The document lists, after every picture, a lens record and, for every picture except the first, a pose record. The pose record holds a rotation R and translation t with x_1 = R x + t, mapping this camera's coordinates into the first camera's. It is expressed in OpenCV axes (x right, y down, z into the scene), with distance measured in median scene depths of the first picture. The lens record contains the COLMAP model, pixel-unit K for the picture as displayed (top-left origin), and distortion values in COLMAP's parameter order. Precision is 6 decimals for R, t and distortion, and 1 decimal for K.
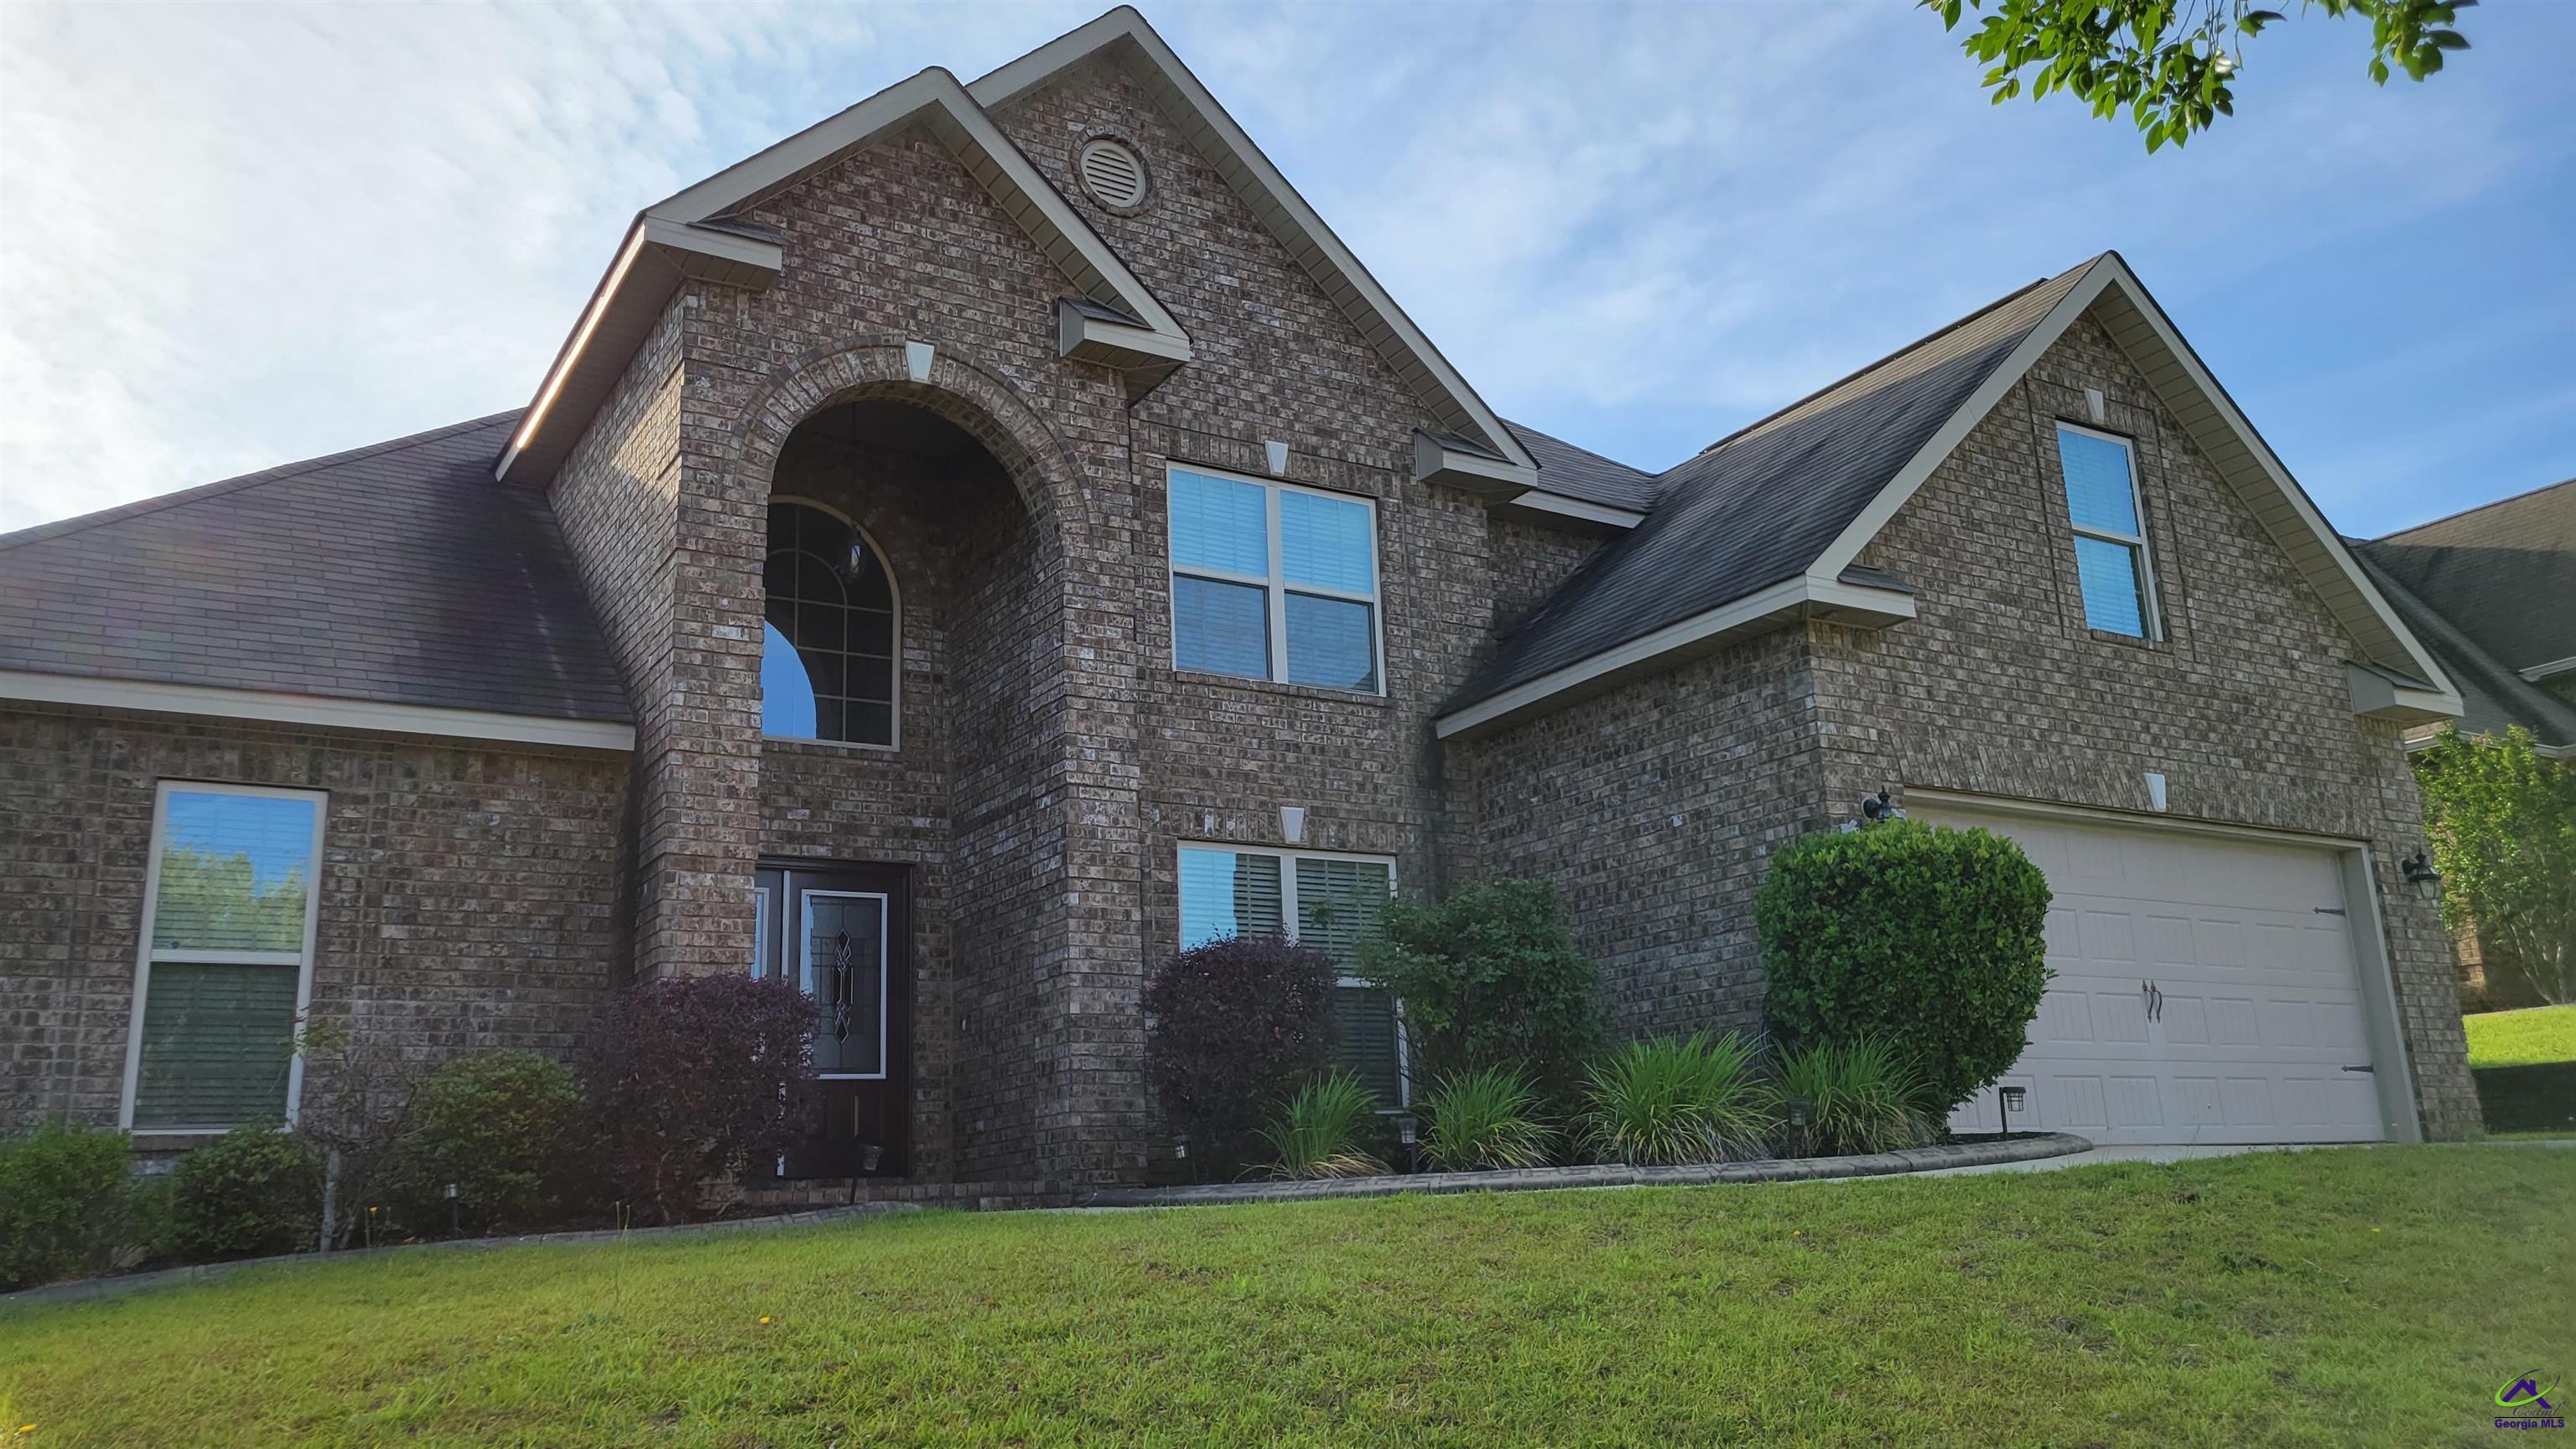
lens RADIAL K [[1916.4, 0, 1188.8], [0, 1916.4, 727.5], [0, 0, 1]] dist [0.049224, -0.002296]
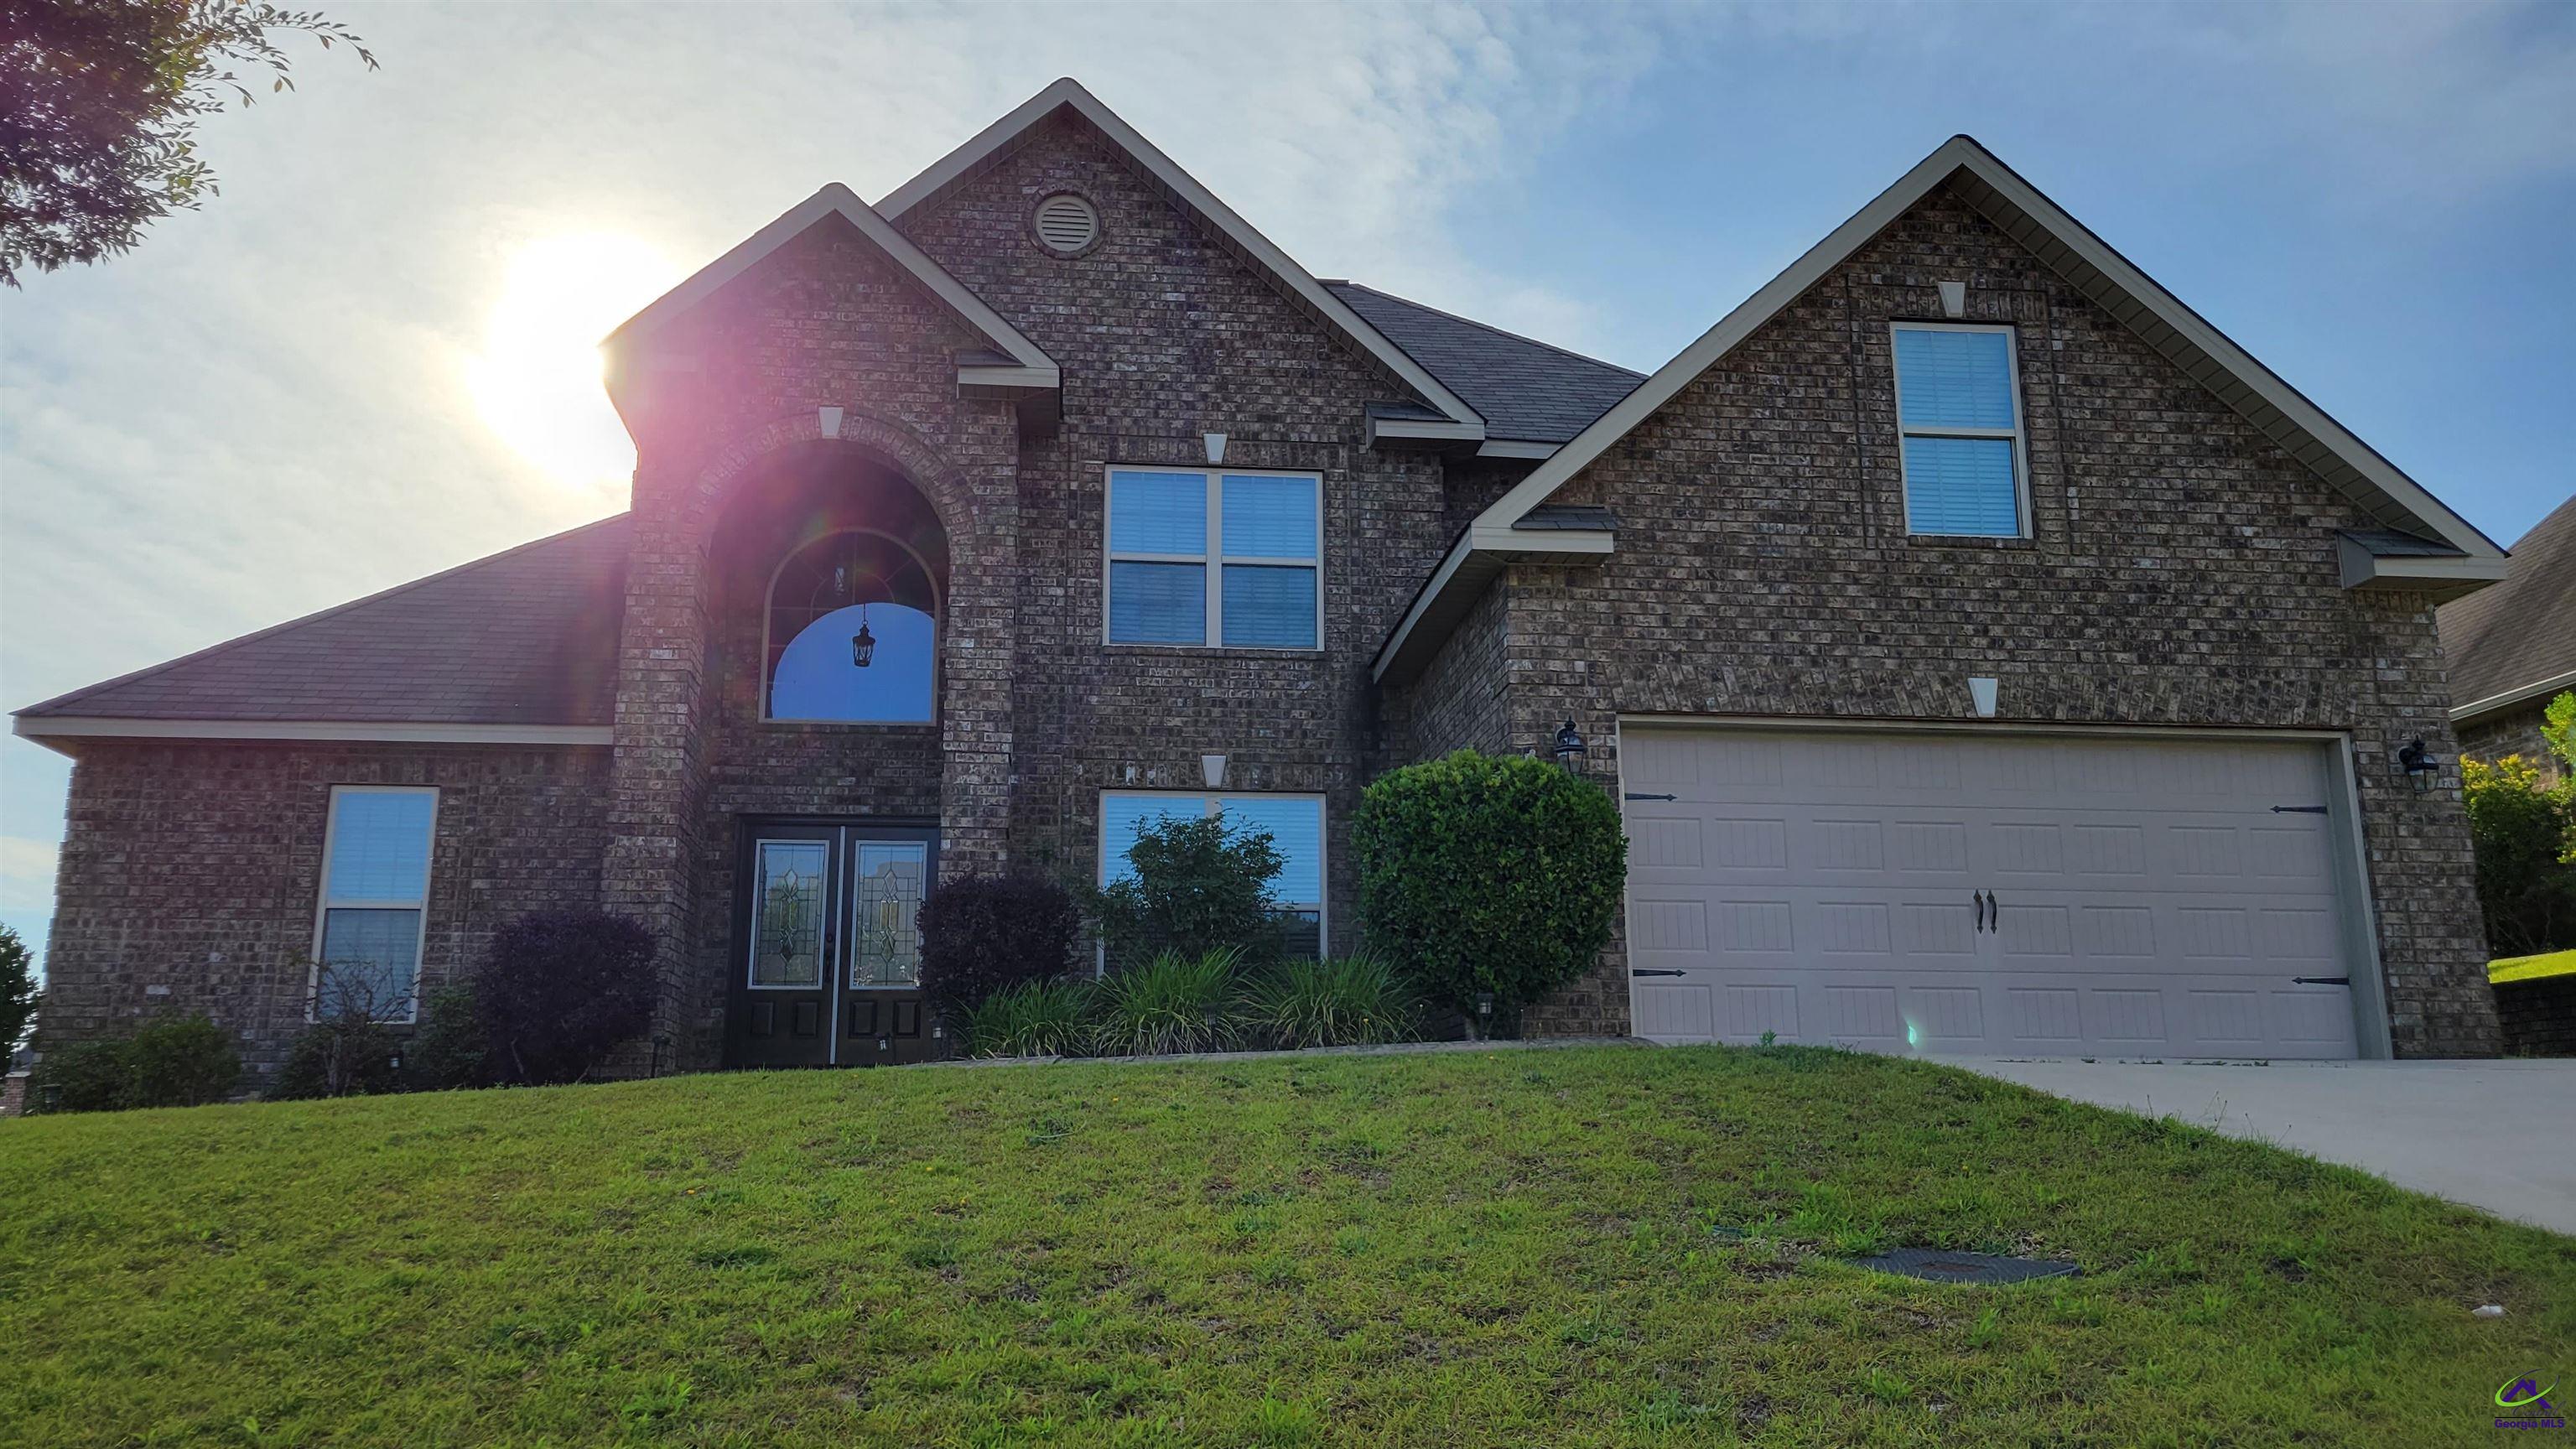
lens RADIAL K [[1890.7, 0, 1204.0], [0, 1890.7, 711.2], [0, 0, 1]] dist [0.053134, -0.005227]
pose [[0.906167, -0.059673, -0.418689, 0.536561], [0.072198, 0.997290, 0.014119, -0.001355], [0.416712, -0.043023, 0.908020, -0.030362]]
